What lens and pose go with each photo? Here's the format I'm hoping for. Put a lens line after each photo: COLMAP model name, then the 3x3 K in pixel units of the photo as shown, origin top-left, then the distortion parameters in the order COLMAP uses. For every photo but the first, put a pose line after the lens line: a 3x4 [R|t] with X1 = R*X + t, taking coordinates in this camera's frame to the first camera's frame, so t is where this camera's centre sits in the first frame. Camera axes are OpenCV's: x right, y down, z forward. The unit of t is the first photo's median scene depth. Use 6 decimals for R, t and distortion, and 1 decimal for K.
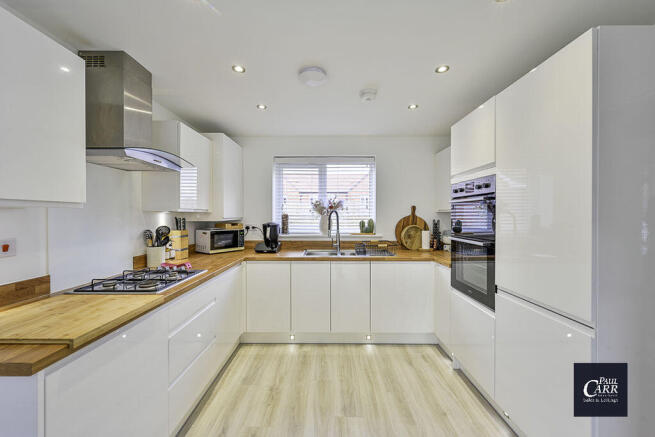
lens RADIAL K [[261.3, 0, 325.1], [0, 261.3, 216.1], [0, 0, 1]] dist [-0.013469, 0.000086]
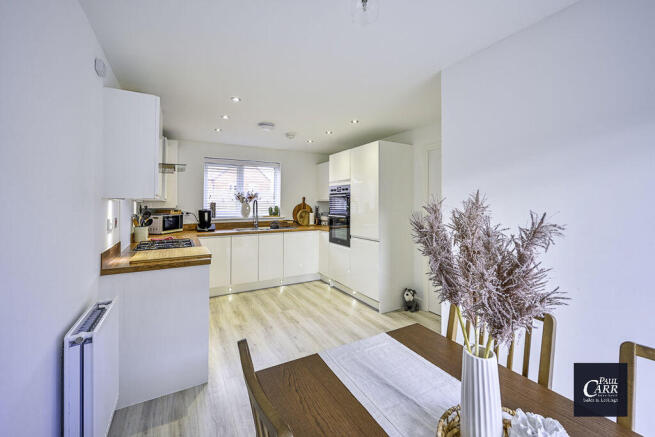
lens RADIAL K [[266.3, 0, 327.8], [0, 266.3, 202.3], [0, 0, 1]] dist [-0.000109, 0.000020]
pose [[0.868575, -0.000884, 0.495556, -0.359736], [0.004518, 0.999971, -0.006136, 0.001881], [-0.495536, 0.007568, 0.868554, -0.496143]]
